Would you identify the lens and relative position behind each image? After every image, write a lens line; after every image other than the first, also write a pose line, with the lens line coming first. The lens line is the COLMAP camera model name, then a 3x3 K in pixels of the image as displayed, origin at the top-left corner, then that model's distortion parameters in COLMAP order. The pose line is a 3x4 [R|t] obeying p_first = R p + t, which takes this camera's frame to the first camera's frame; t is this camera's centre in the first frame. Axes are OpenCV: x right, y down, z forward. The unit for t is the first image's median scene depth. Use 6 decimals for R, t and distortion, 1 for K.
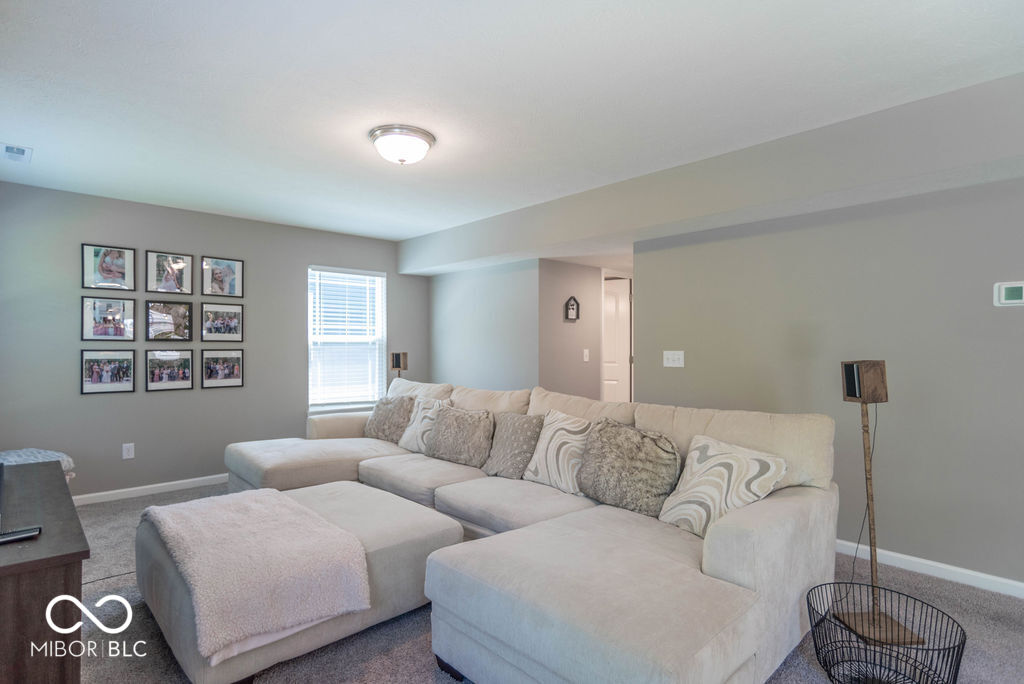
lens RADIAL K [[519.2, 0, 508.0], [0, 519.2, 344.0], [0, 0, 1]] dist [-0.003664, -0.000734]
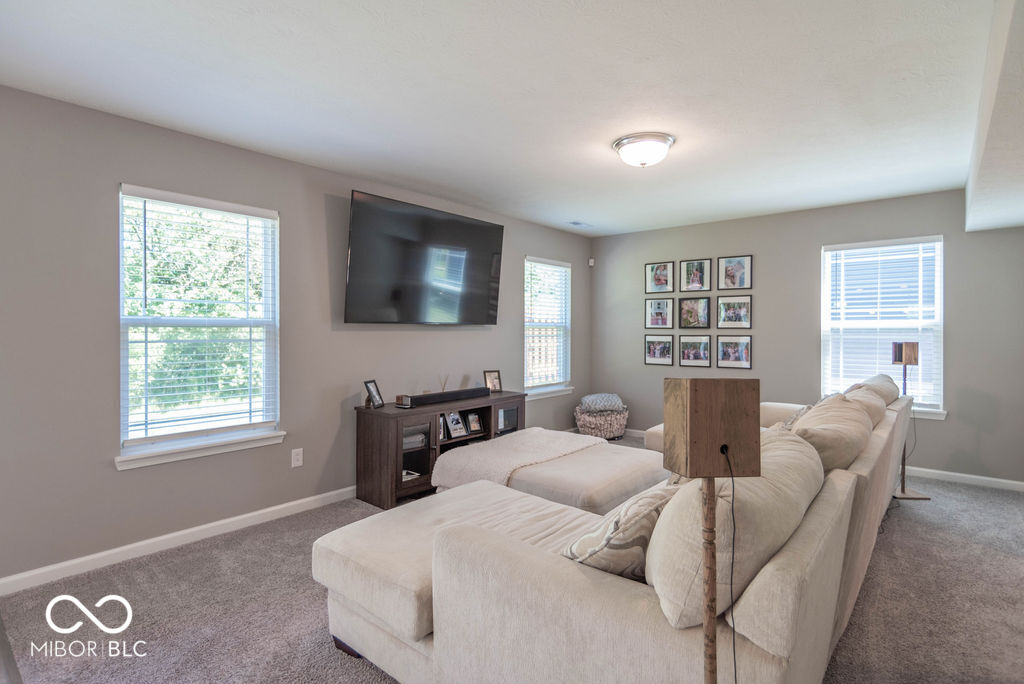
lens RADIAL K [[519.2, 0, 531.7], [0, 519.2, 333.1], [0, 0, 1]] dist [-0.003664, -0.000734]
pose [[0.127696, 0.008148, -0.991780, 0.556143], [0.002506, 0.999960, 0.008538, -0.006053], [0.991810, -0.003576, 0.127671, 0.420074]]
